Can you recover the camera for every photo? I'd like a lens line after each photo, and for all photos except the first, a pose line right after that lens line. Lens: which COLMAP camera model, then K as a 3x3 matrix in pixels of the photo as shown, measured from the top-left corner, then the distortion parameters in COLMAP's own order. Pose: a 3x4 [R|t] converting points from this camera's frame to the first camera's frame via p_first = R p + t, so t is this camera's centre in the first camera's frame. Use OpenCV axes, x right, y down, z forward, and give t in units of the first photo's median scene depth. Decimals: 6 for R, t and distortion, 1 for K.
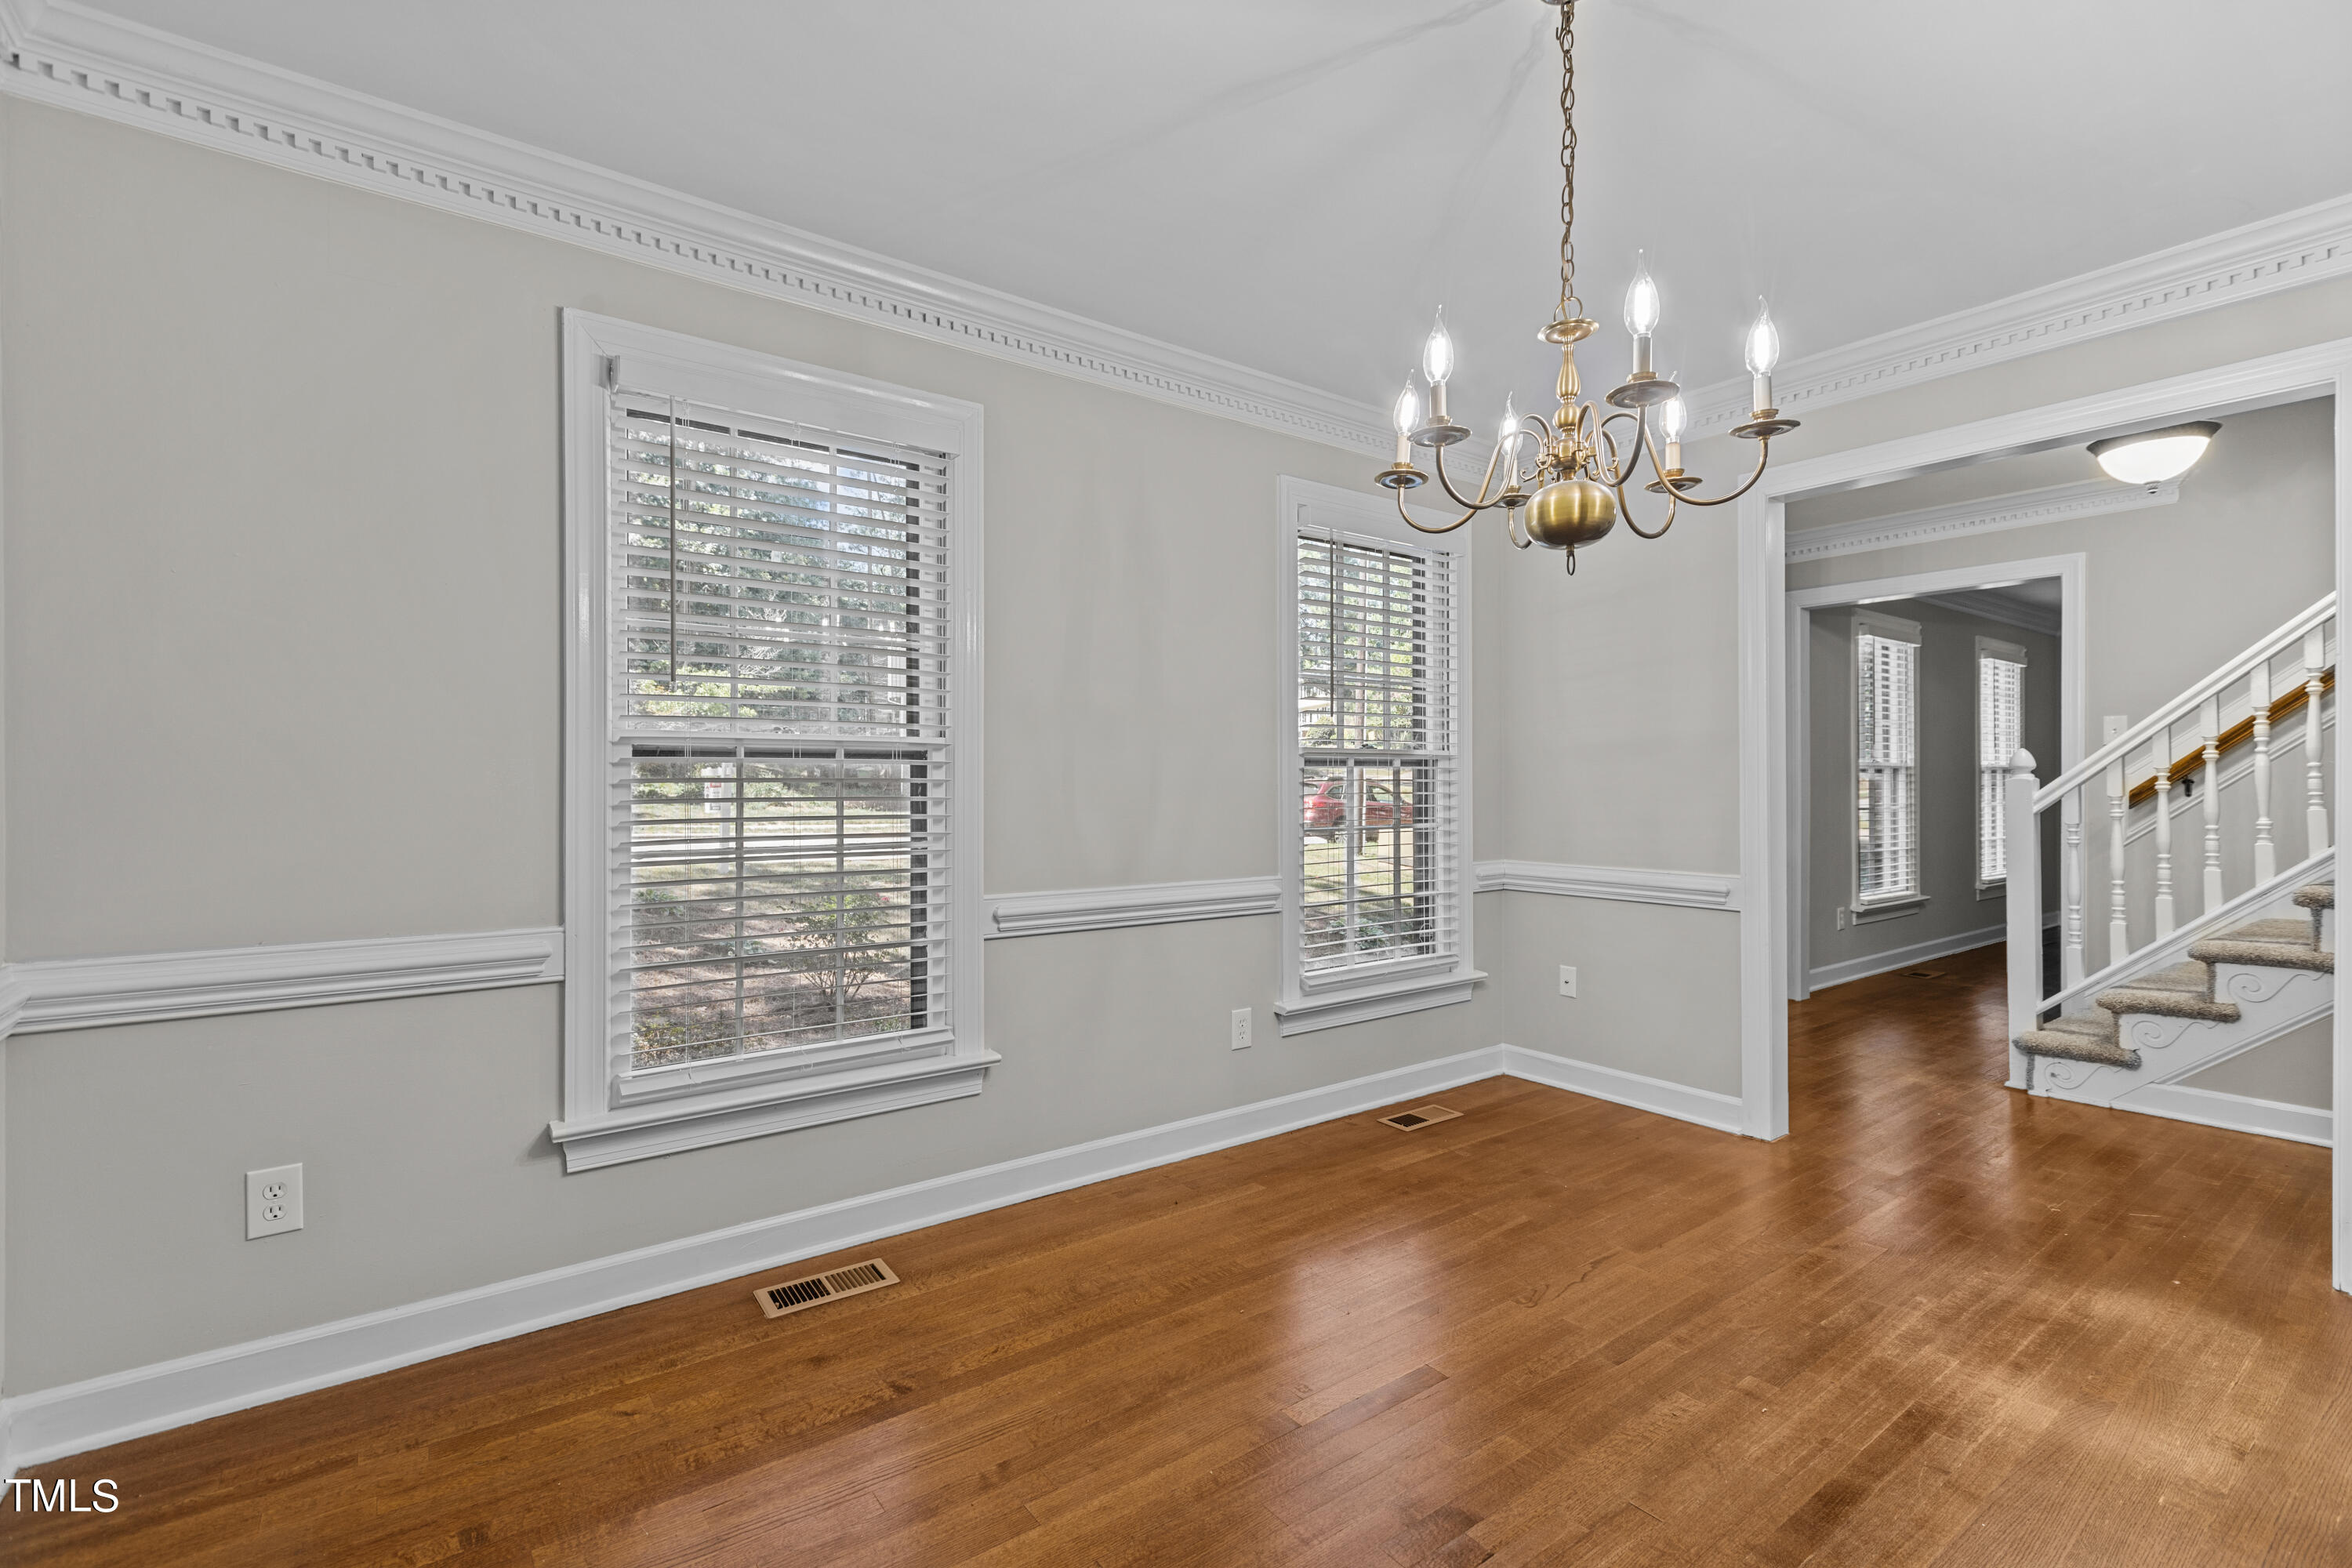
lens RADIAL K [[1068.3, 0, 1173.3], [0, 1068.3, 767.8], [0, 0, 1]] dist [-0.003116, 0.000006]
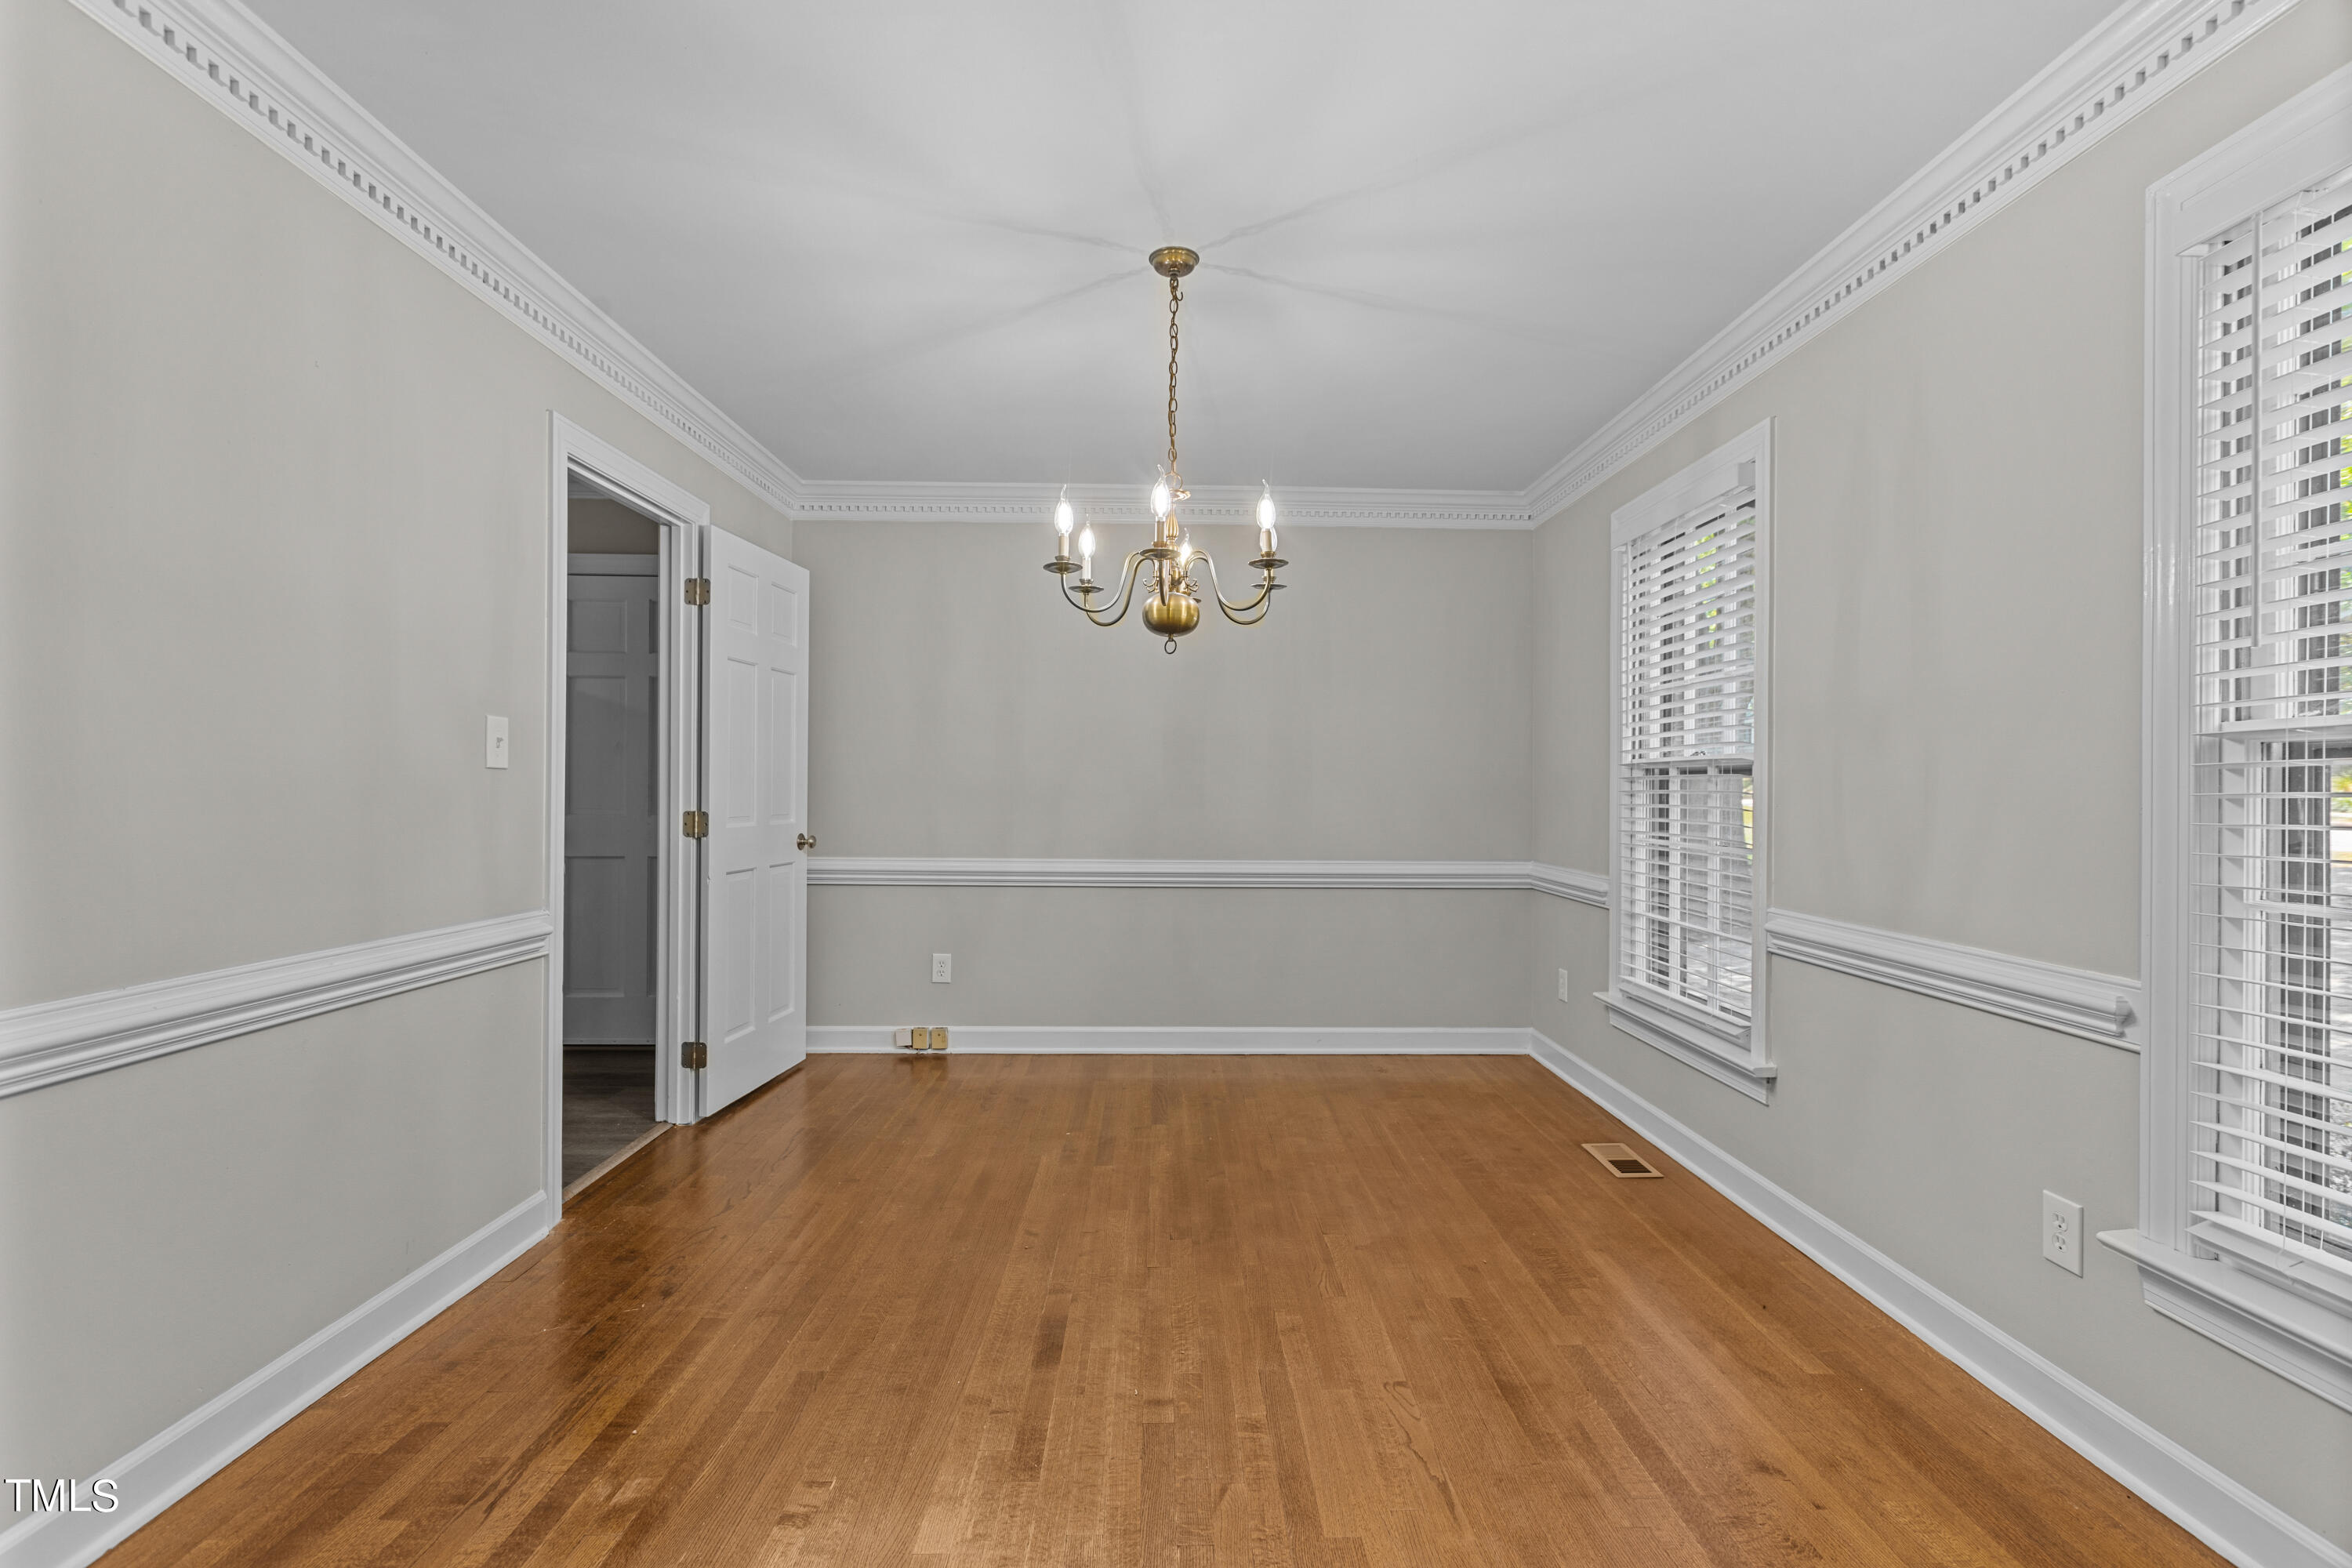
lens RADIAL K [[1068.3, 0, 1185.3], [0, 1068.3, 774.8], [0, 0, 1]] dist [-0.003116, 0.000006]
pose [[-0.582857, -0.010102, -0.812512, 1.270992], [0.006631, 0.999830, -0.017187, 0.011964], [0.812547, -0.015405, -0.582691, 1.523871]]
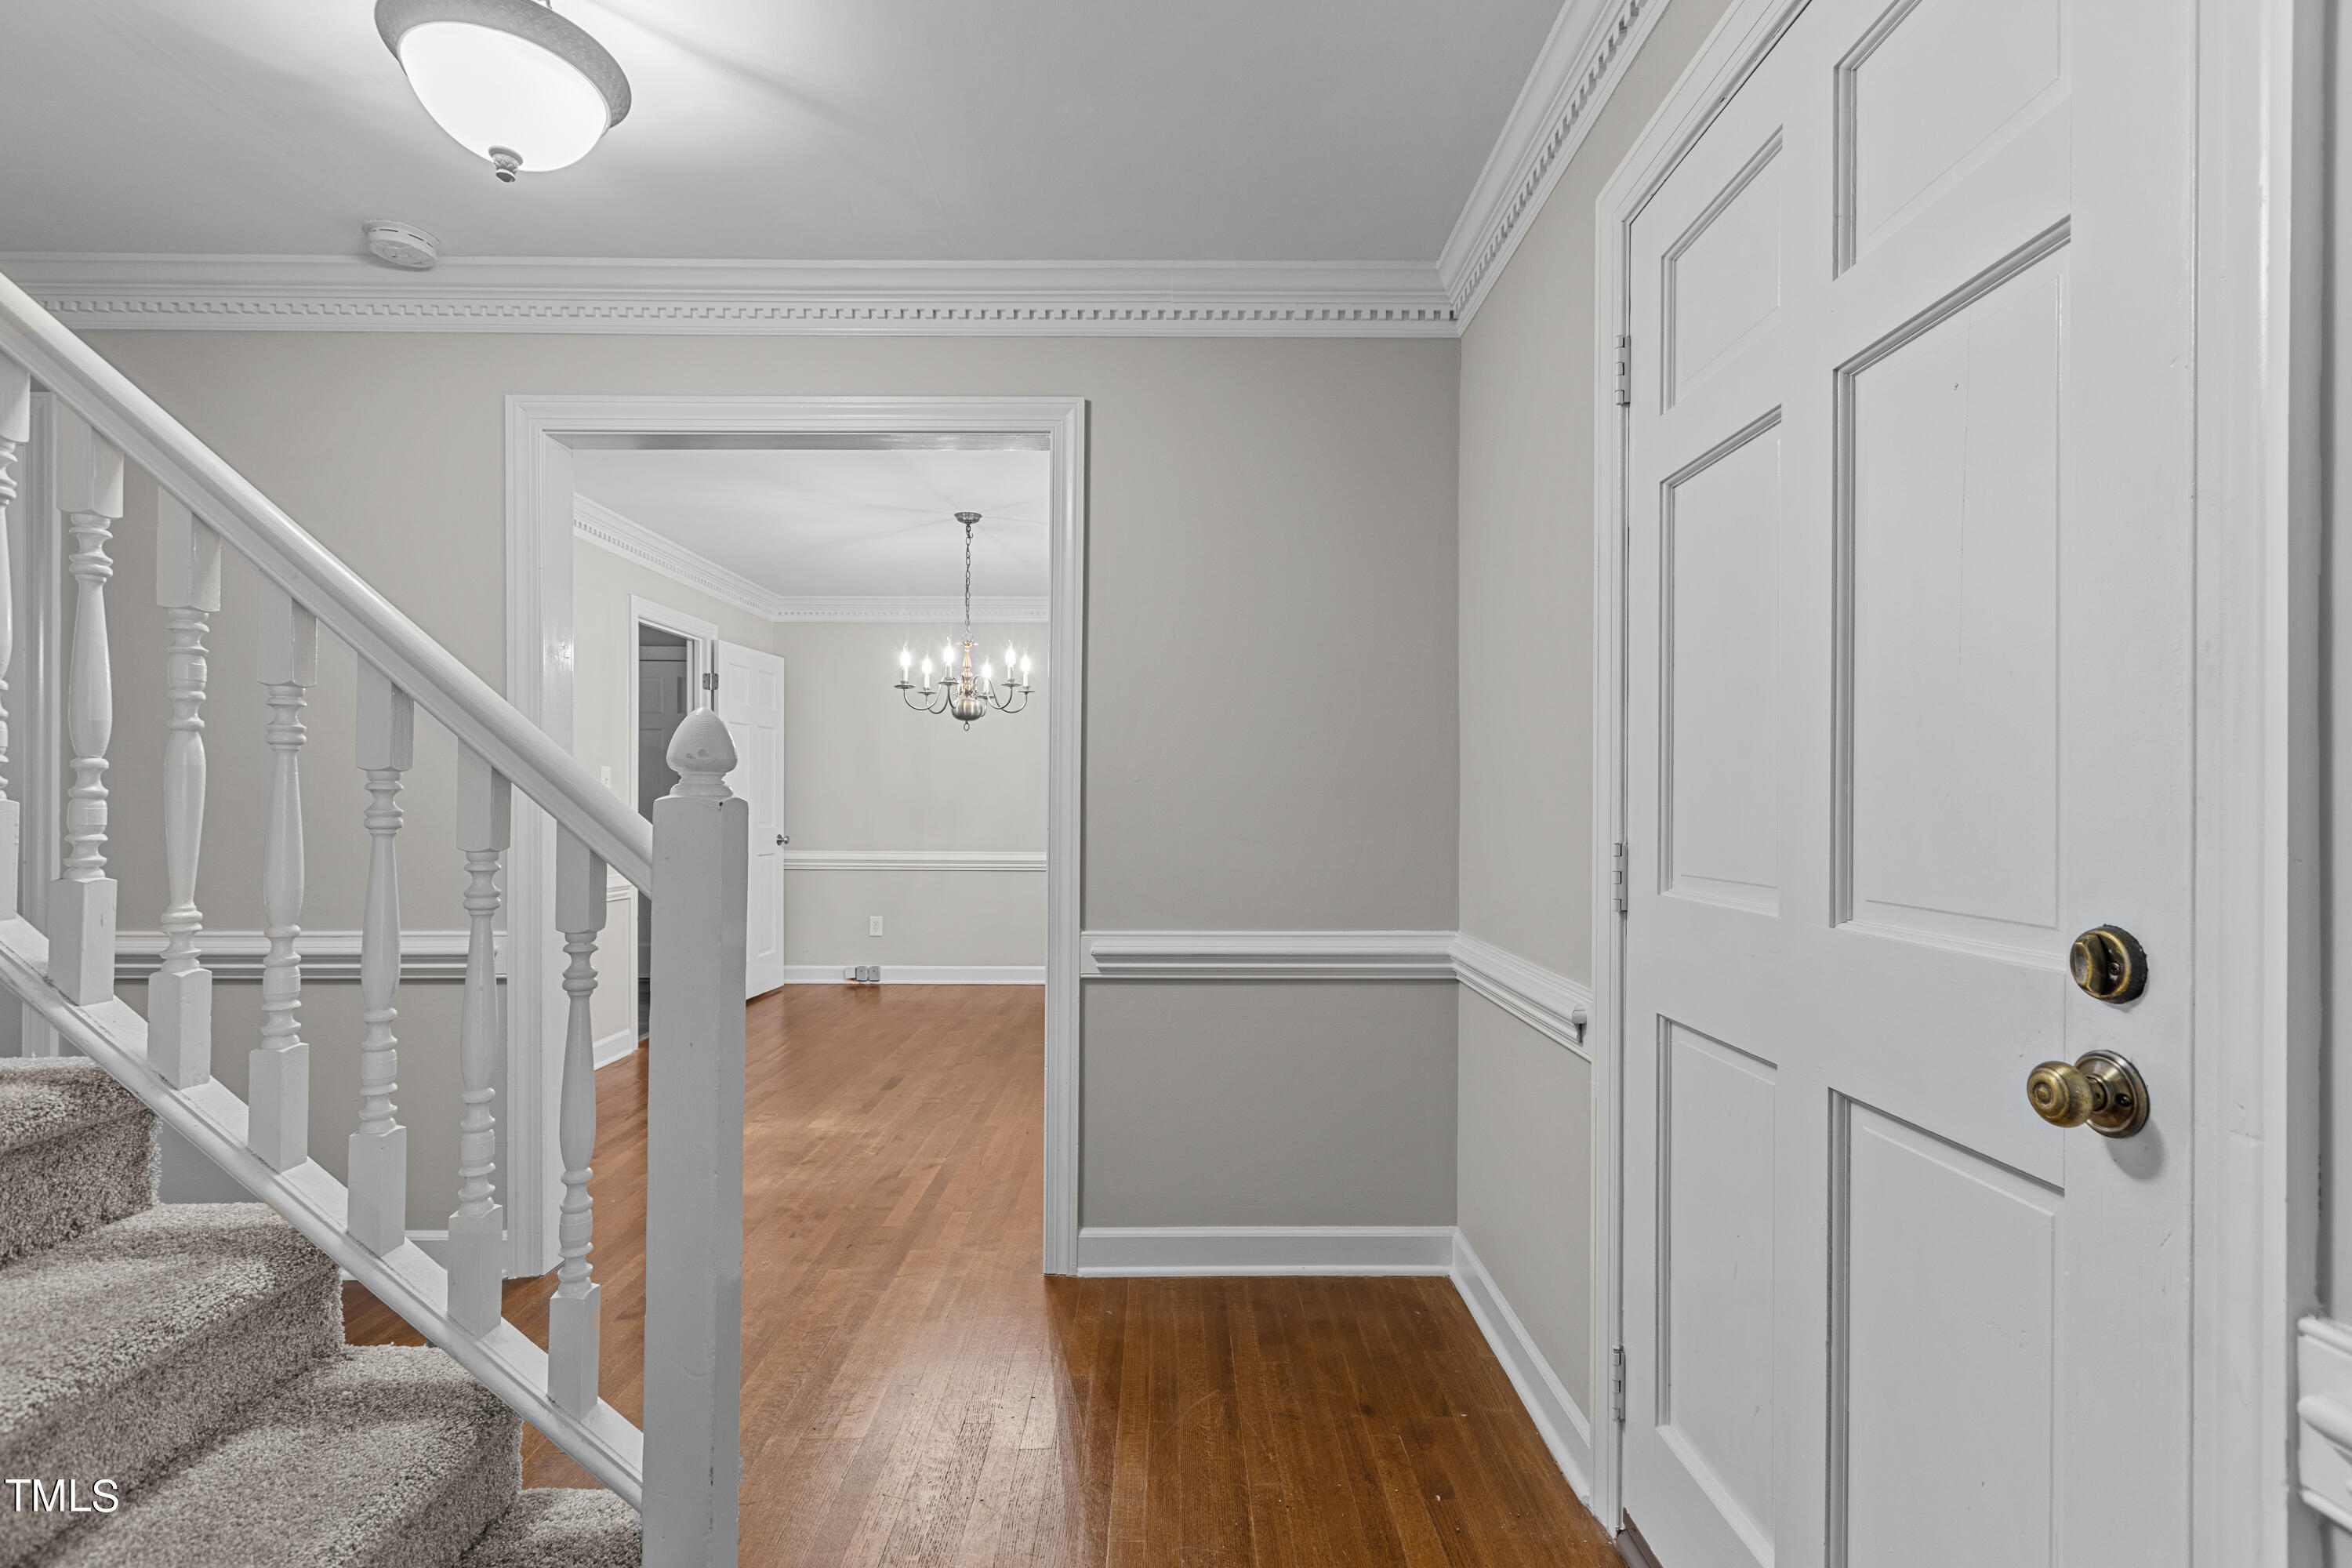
lens RADIAL K [[1068.3, 0, 1169.4], [0, 1068.3, 808.2], [0, 0, 1]] dist [-0.003116, 0.000006]
pose [[-0.597938, 0.002870, -0.801537, 1.835911], [0.006819, 0.999976, -0.001506, 0.021545], [0.801513, -0.006367, -0.597943, 2.482481]]
